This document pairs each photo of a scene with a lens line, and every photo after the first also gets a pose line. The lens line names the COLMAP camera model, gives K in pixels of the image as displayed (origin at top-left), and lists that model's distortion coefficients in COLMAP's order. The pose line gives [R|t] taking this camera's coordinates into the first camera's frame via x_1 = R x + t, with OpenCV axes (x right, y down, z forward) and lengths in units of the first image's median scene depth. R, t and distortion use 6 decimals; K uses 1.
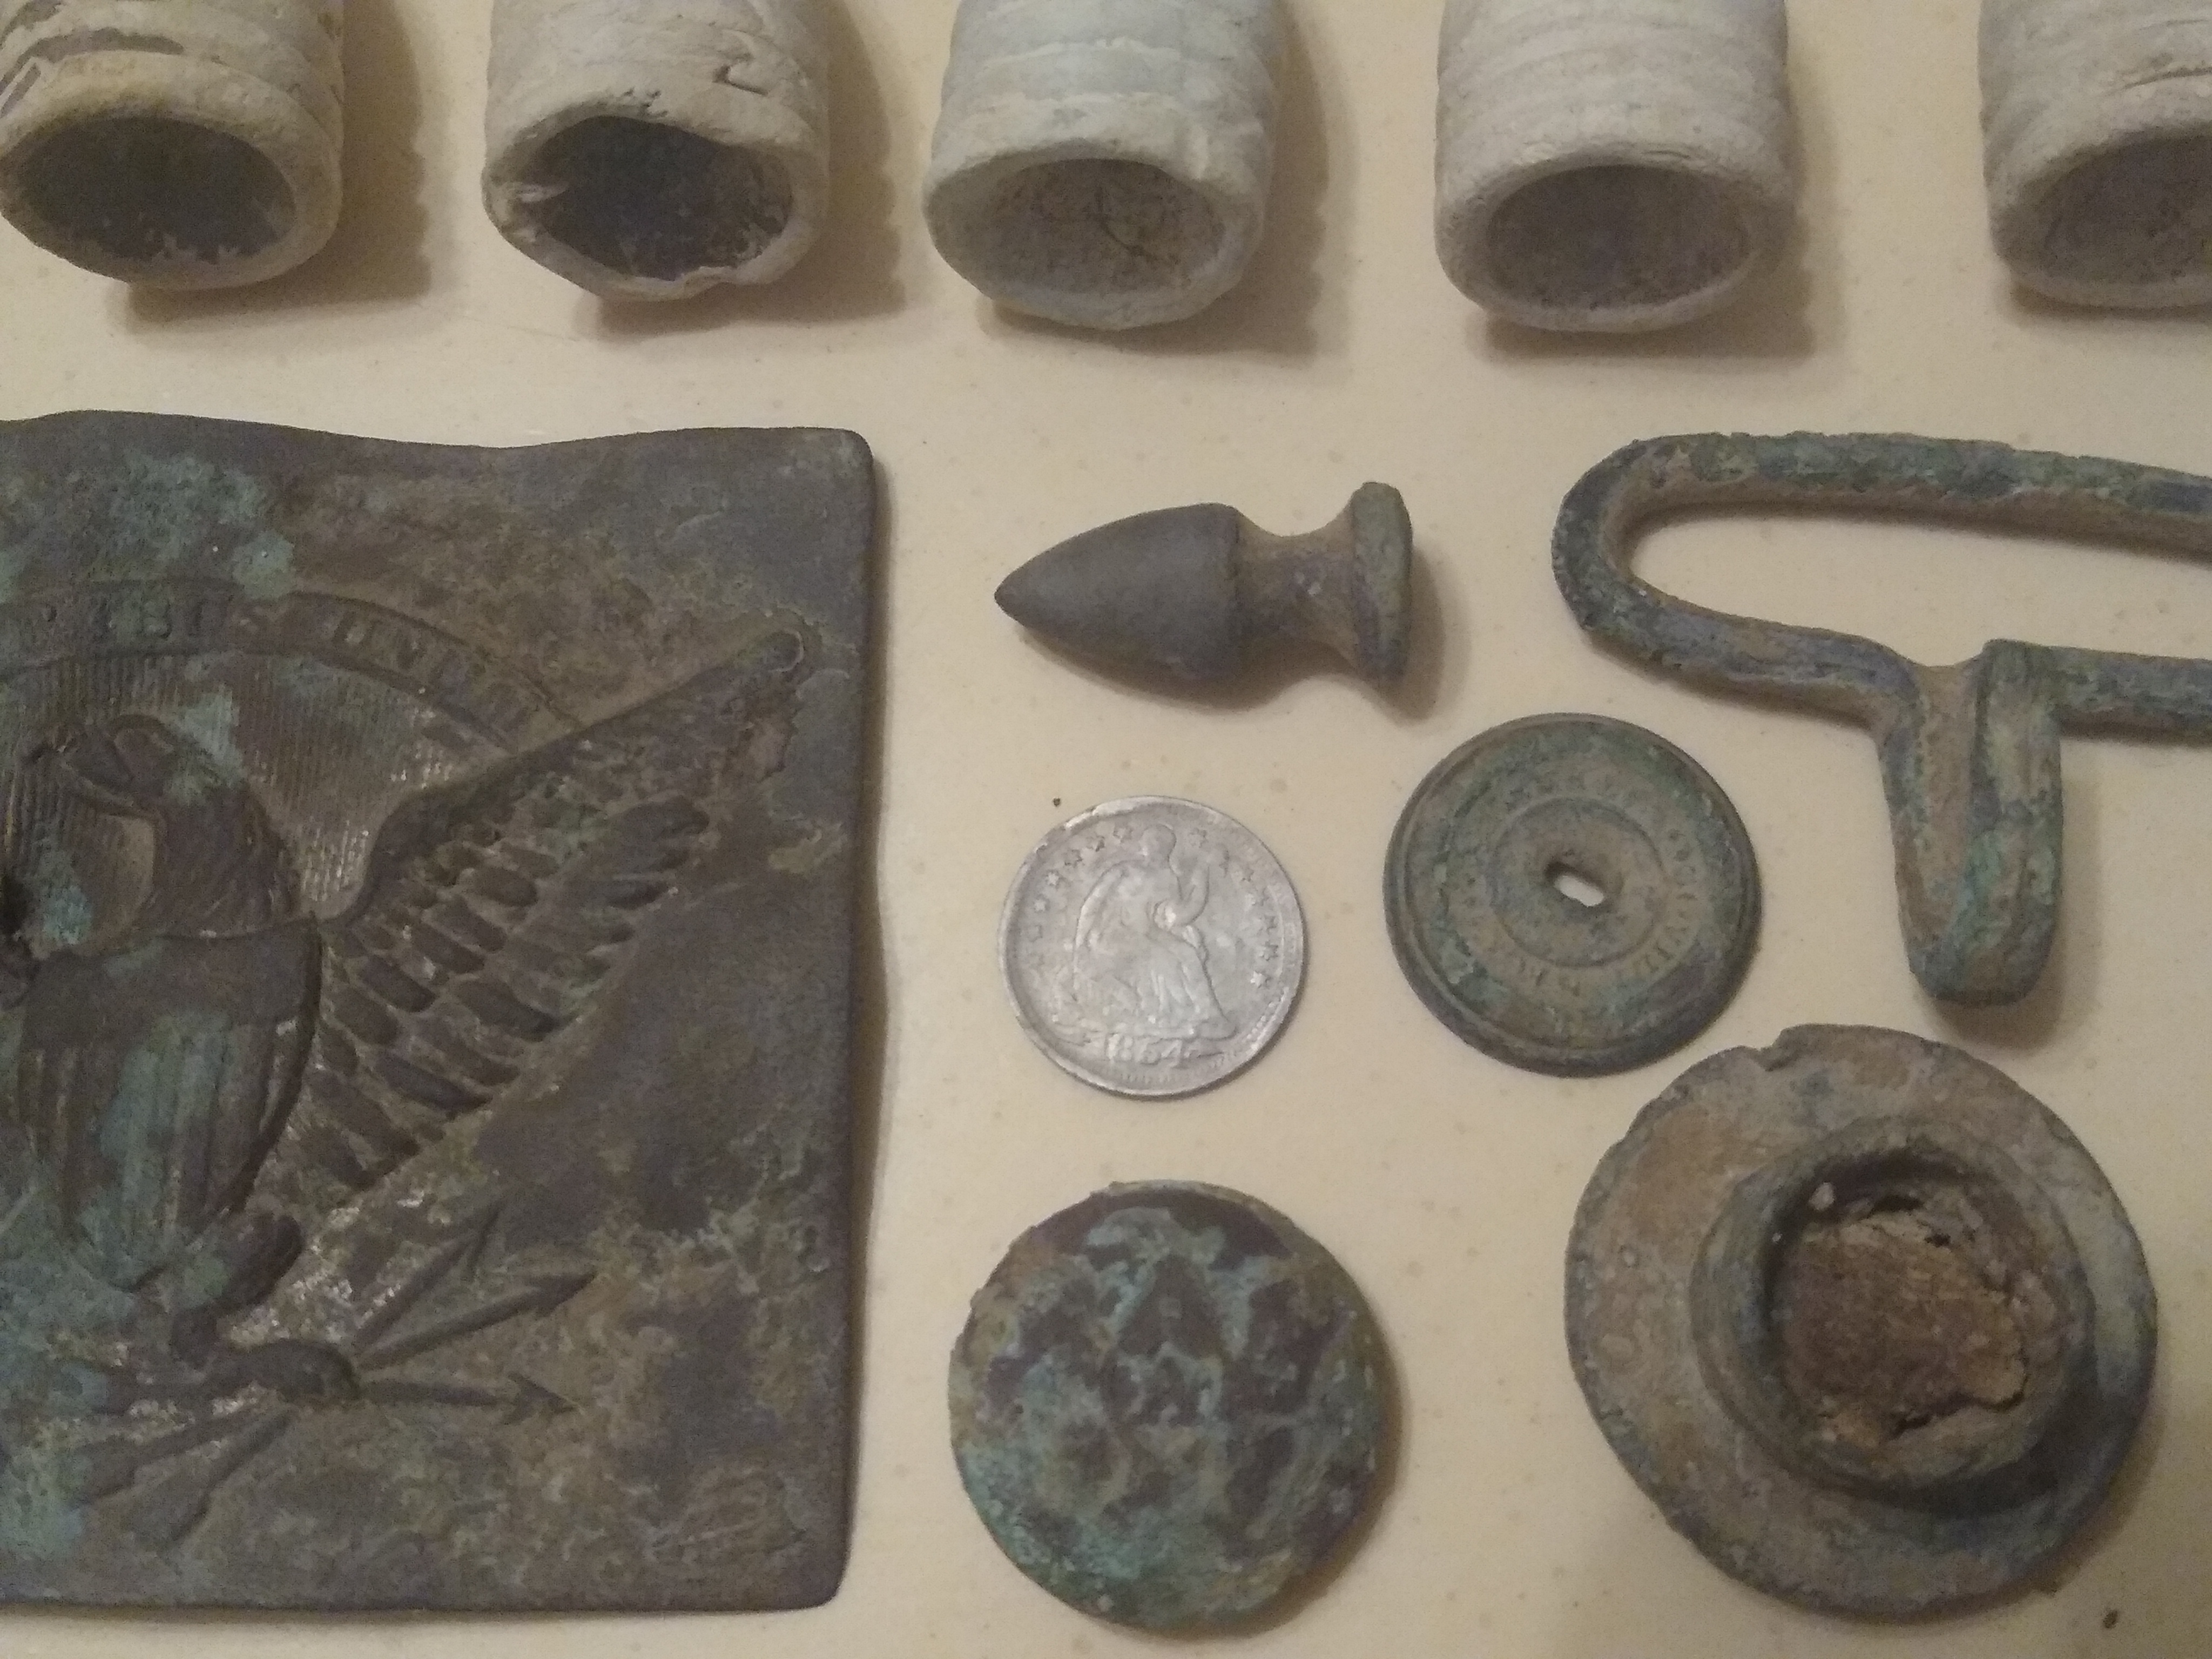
lens RADIAL K [[2688.1, 0, 1106.0], [0, 2688.1, 829.5], [0, 0, 1]] dist [0.017541, -0.002980]
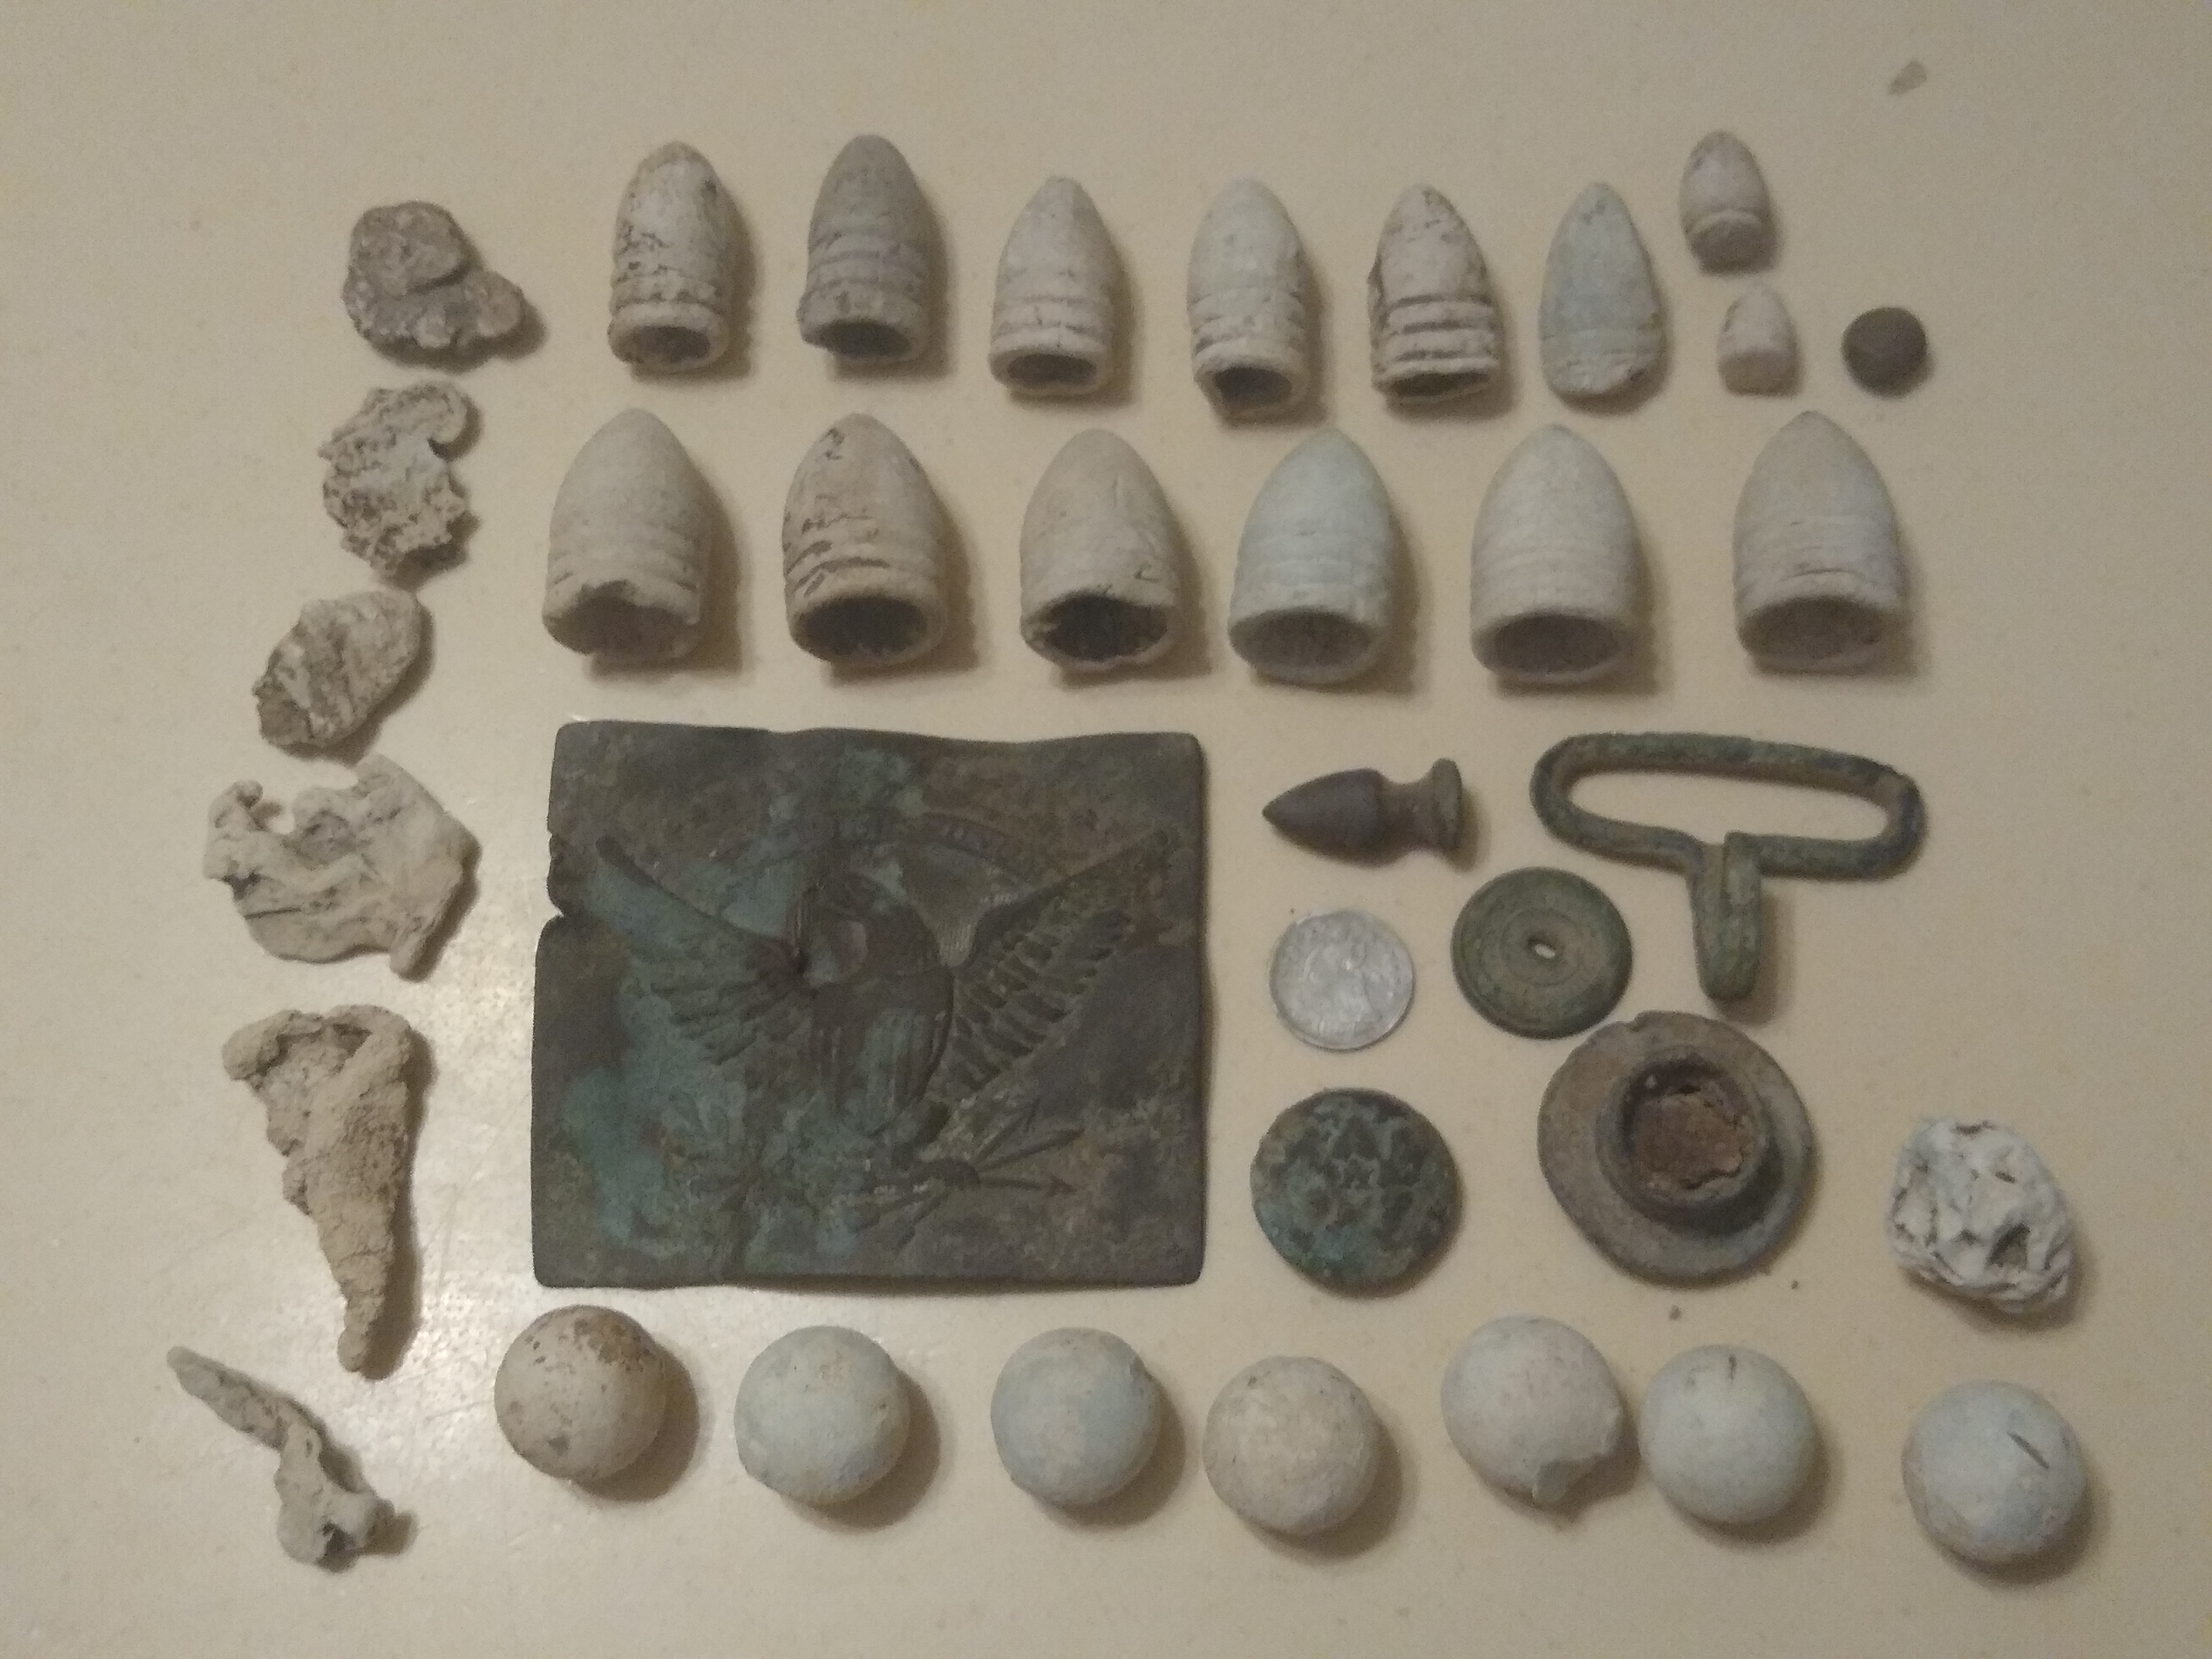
lens RADIAL K [[2572.8, 0, 1106.0], [0, 2572.8, 829.5], [0, 0, 1]] dist [0.052623, -0.008774]
pose [[0.999333, -0.006661, -0.035914, -0.095788], [0.004104, 0.997482, -0.070804, 0.070655], [0.036295, 0.070609, 0.996844, -1.051496]]
